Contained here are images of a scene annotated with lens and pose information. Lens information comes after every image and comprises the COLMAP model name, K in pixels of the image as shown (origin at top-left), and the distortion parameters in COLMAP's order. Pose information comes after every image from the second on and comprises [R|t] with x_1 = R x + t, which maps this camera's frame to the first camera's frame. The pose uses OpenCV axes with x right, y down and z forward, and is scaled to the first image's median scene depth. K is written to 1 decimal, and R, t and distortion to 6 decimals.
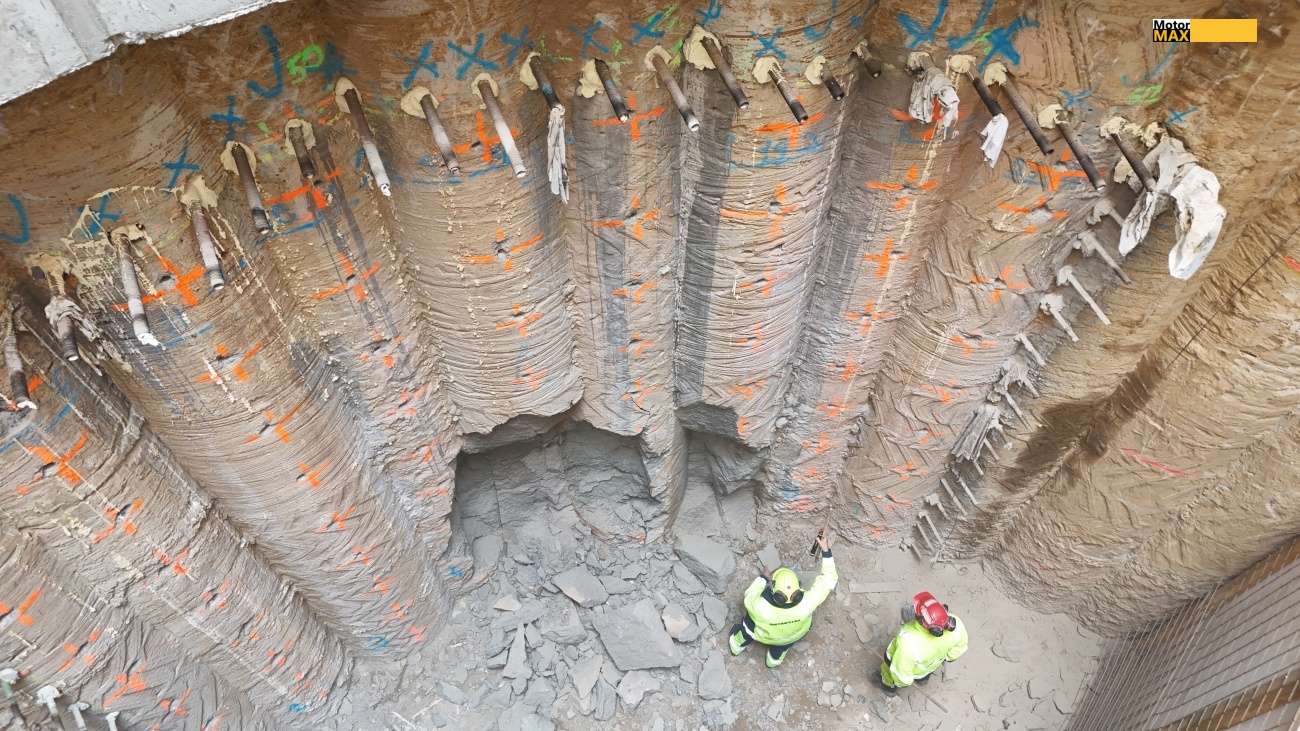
lens RADIAL K [[965.1, 0, 655.1], [0, 965.1, 359.5], [0, 0, 1]] dist [0.094650, -0.097649]
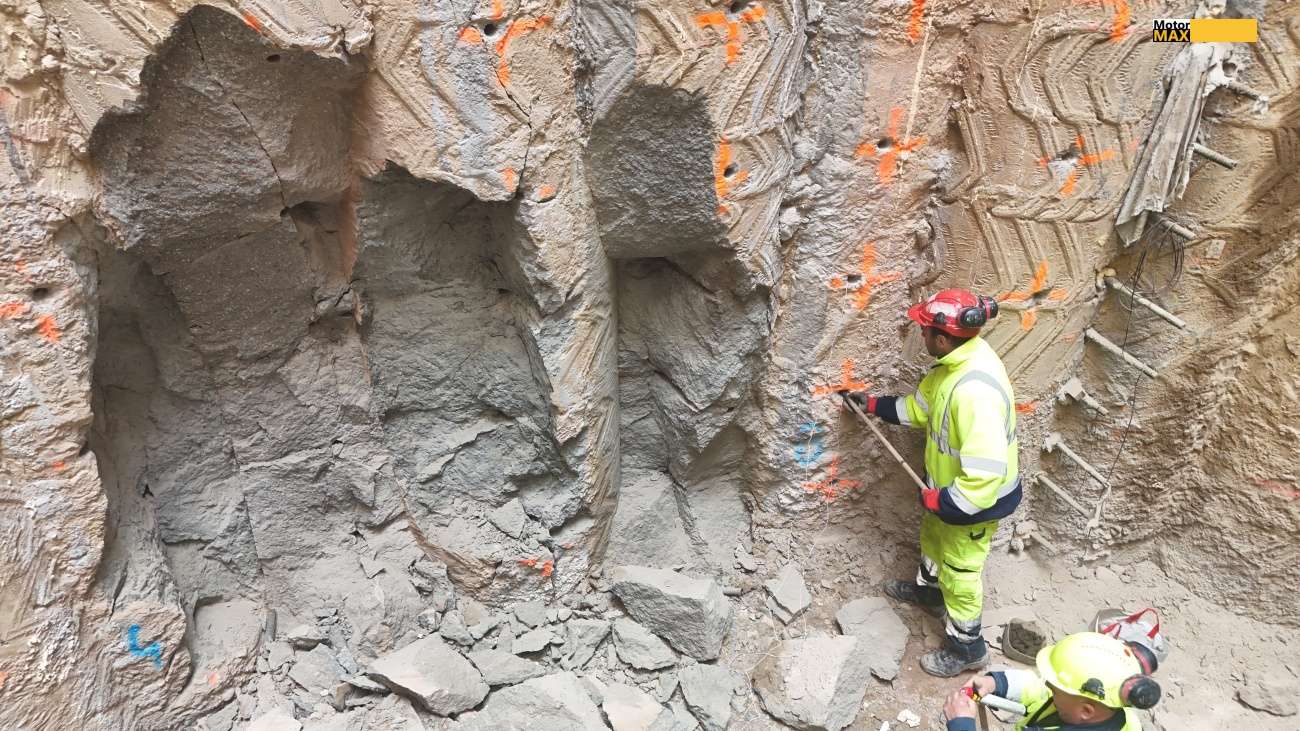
lens RADIAL K [[962.0, 0, 650.0], [0, 962.0, 365.5], [0, 0, 1]] dist [0.040389, -0.005063]
pose [[0.987953, -0.091037, 0.125142, -0.017078], [0.128604, 0.932781, -0.336720, 0.326933], [-0.086076, 0.348757, 0.933252, 0.590441]]
